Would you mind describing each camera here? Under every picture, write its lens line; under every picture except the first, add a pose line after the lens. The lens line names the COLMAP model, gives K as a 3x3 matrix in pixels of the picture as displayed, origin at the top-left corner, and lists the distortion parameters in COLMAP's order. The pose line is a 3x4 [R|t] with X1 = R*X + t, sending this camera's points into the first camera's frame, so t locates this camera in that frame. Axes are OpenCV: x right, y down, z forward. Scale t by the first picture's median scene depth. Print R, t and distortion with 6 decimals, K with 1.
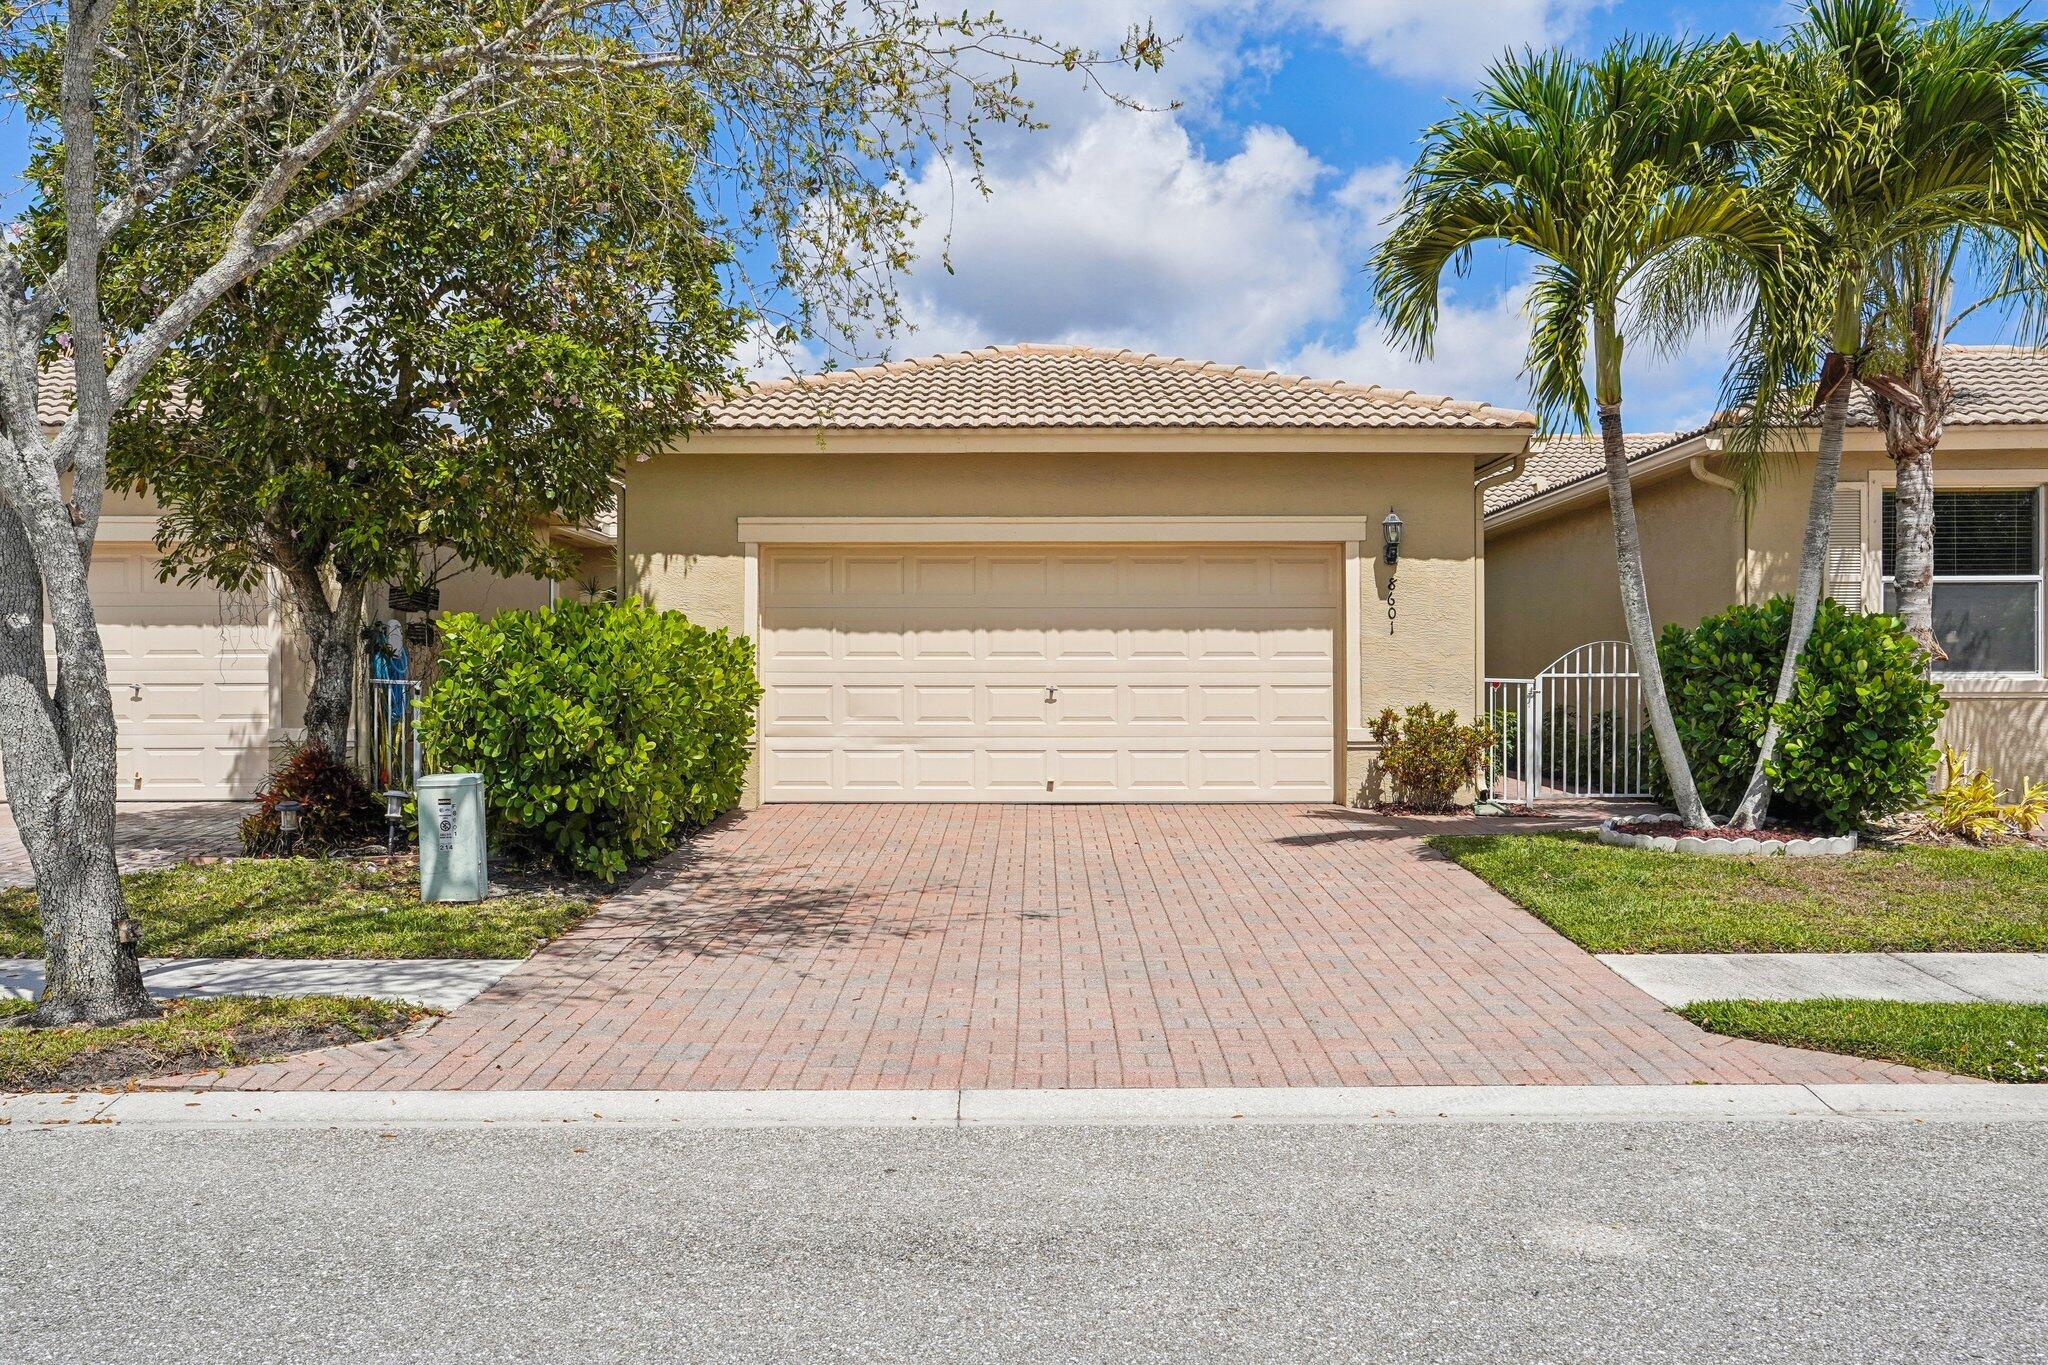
lens RADIAL K [[1909.1, 0, 1023.8], [0, 1909.1, 647.0], [0, 0, 1]] dist [-0.003892, 0.000000]
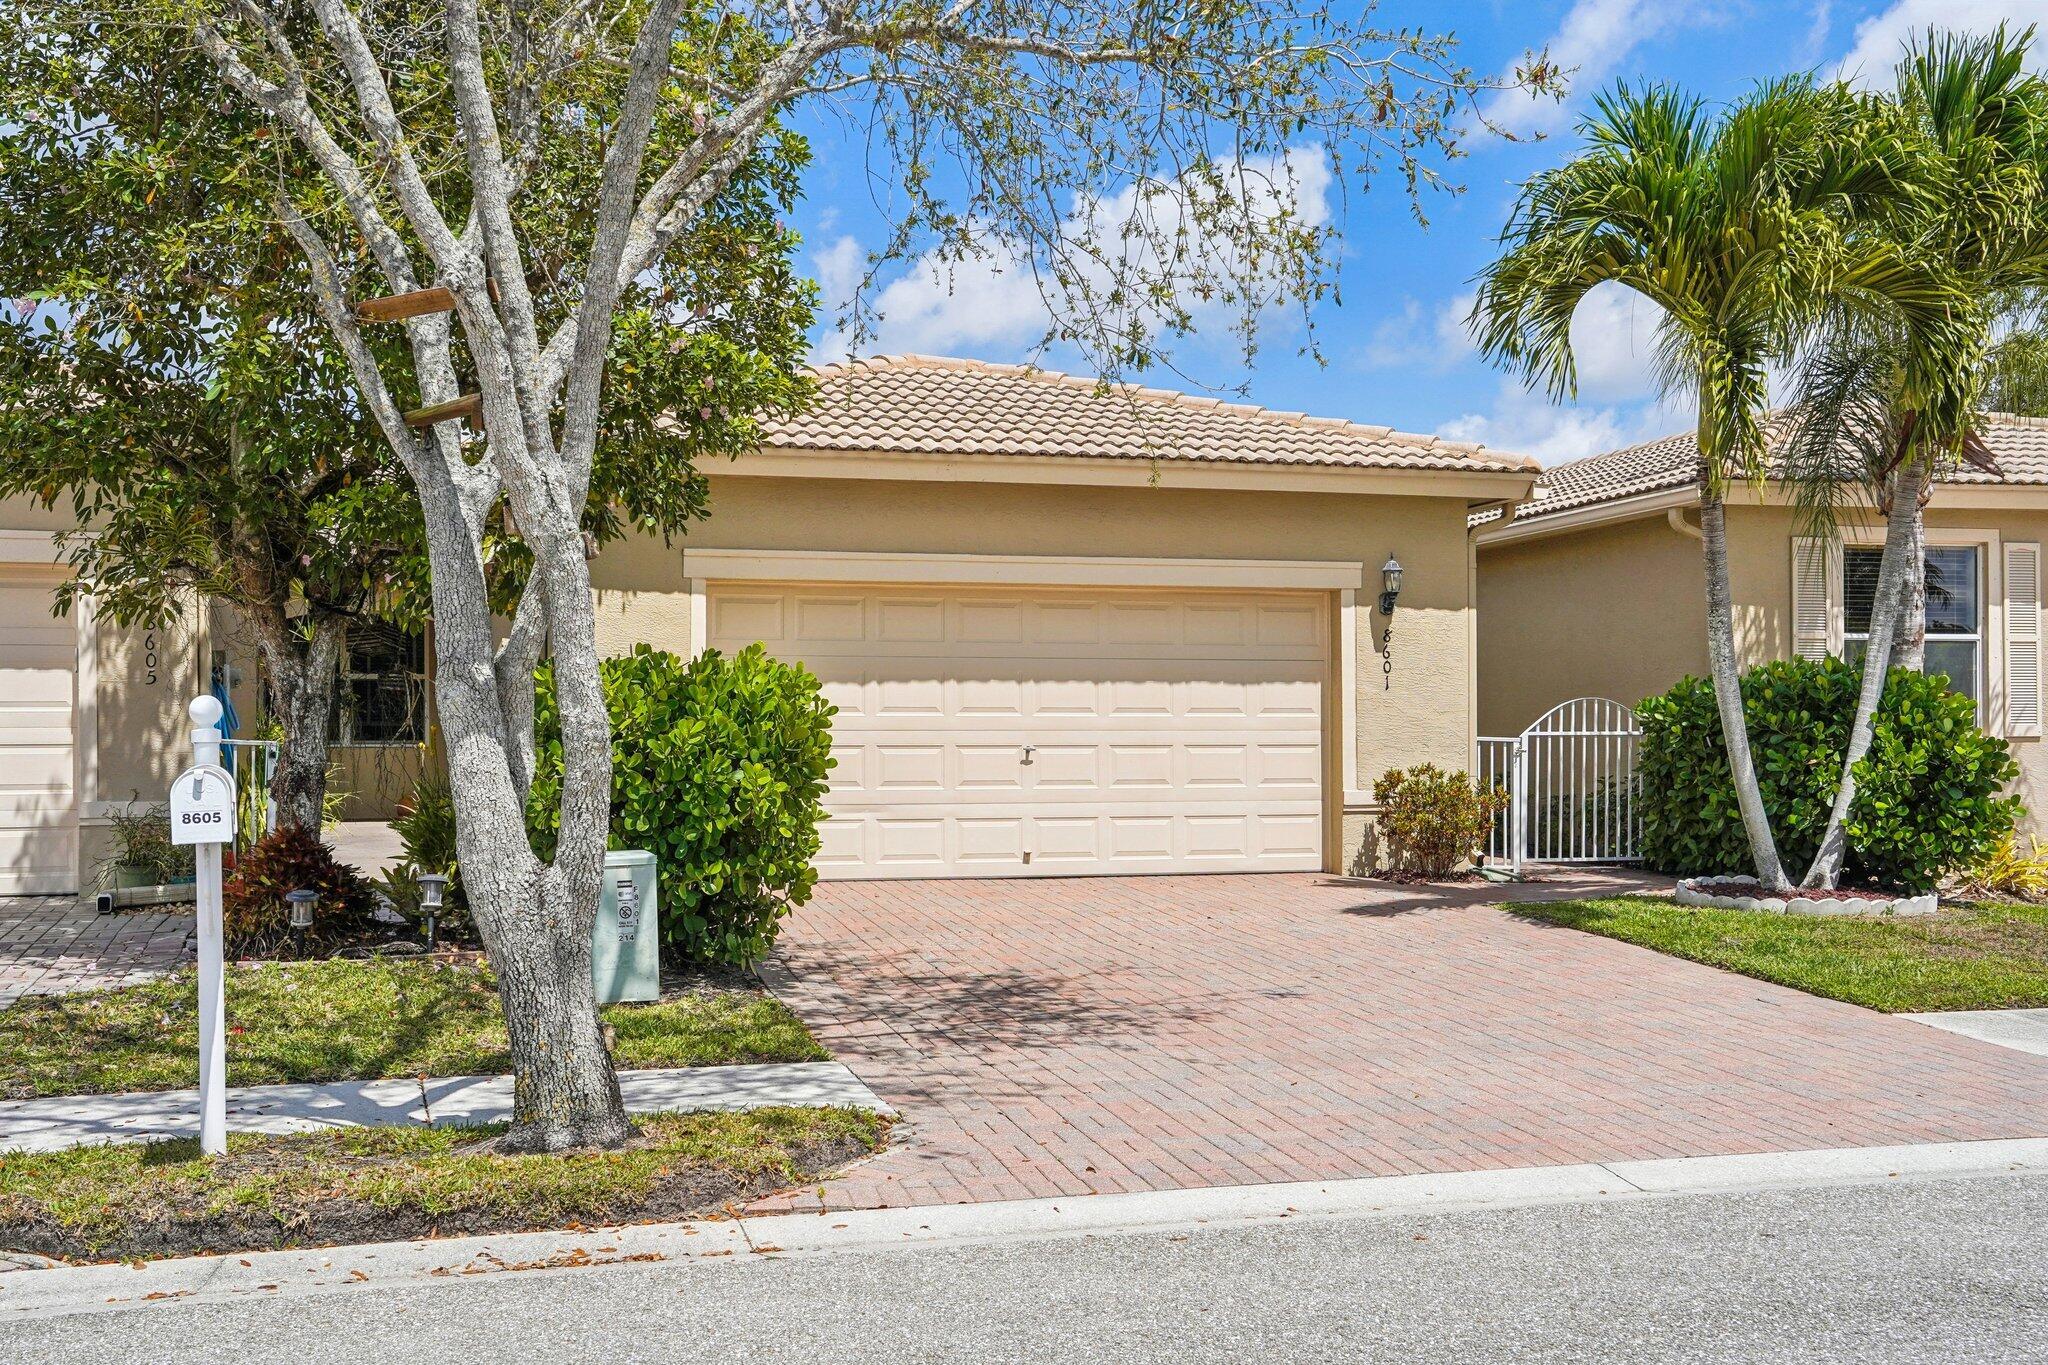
lens RADIAL K [[2232.8, 0, 1026.3], [0, 2232.8, 676.4], [0, 0, 1]] dist [0.033922, 0.000000]
pose [[0.961806, 0.007233, 0.273635, -0.275226], [-0.004144, 0.999921, -0.011865, 0.000774], [-0.273700, 0.010278, 0.961760, -0.000732]]
